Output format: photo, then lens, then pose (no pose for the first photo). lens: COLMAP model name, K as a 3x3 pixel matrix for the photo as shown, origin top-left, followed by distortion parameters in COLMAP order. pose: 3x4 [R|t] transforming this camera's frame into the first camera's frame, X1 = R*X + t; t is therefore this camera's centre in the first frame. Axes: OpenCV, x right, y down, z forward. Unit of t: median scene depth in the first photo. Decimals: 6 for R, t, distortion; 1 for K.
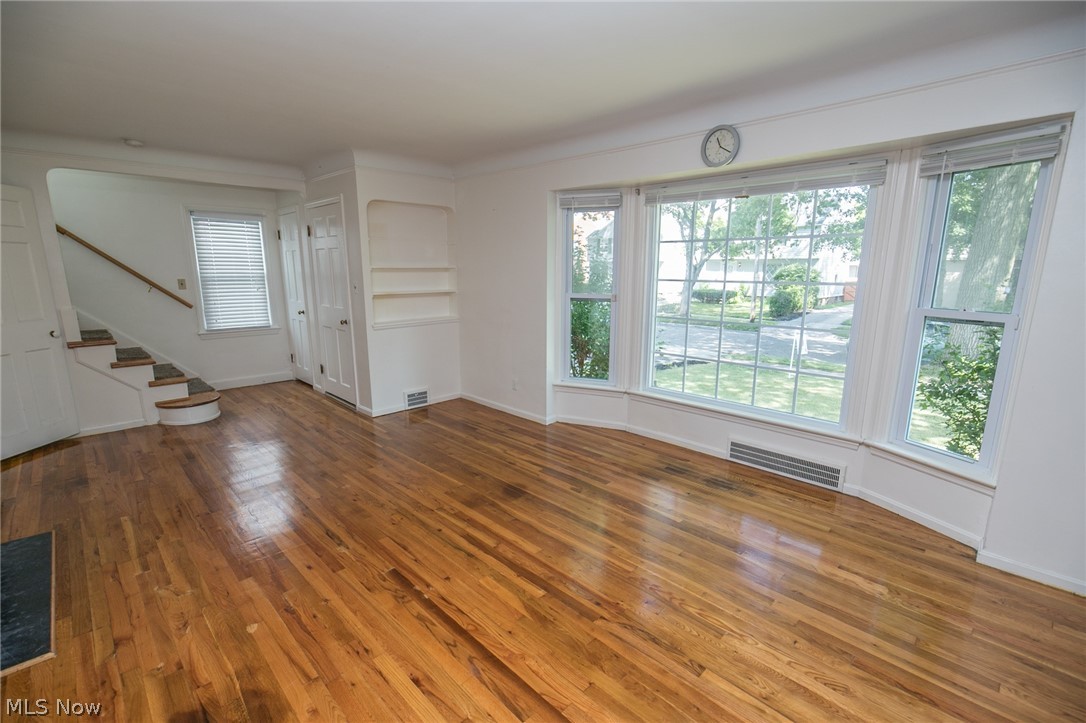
lens RADIAL K [[484.8, 0, 540.9], [0, 484.8, 365.9], [0, 0, 1]] dist [-0.001137, -0.000017]
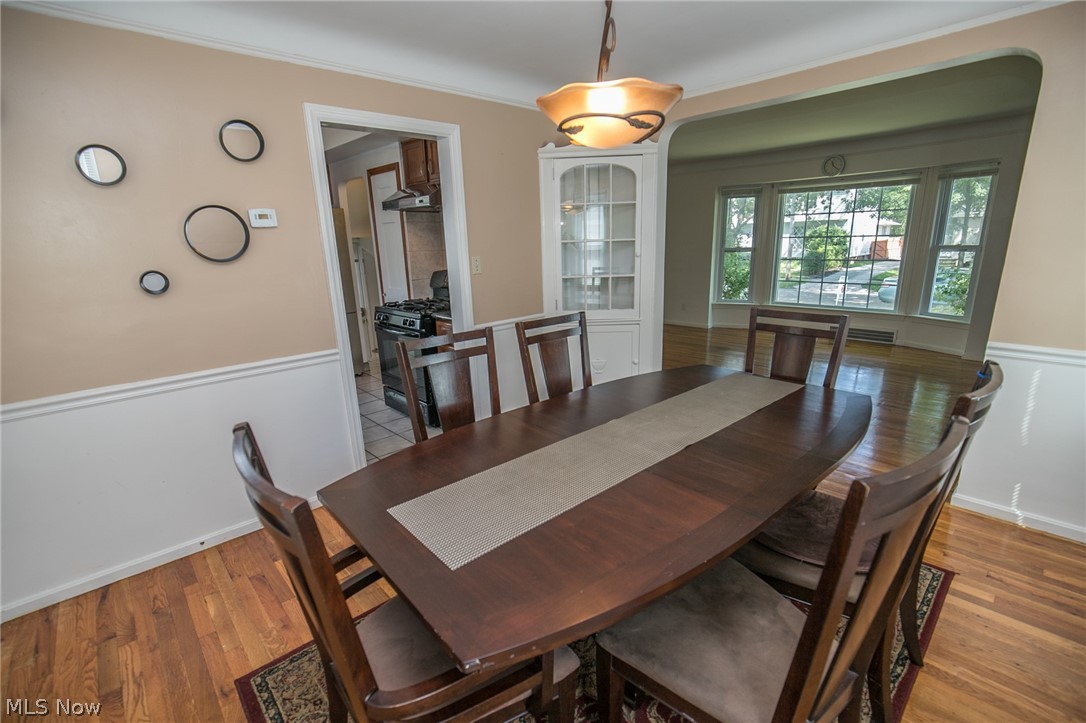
lens RADIAL K [[484.8, 0, 546.5], [0, 484.8, 361.3], [0, 0, 1]] dist [-0.001137, -0.000017]
pose [[0.999249, -0.028280, -0.026502, -0.496927], [0.029537, 0.998397, 0.048279, 0.136131], [0.025095, -0.049026, 0.998482, -0.668924]]
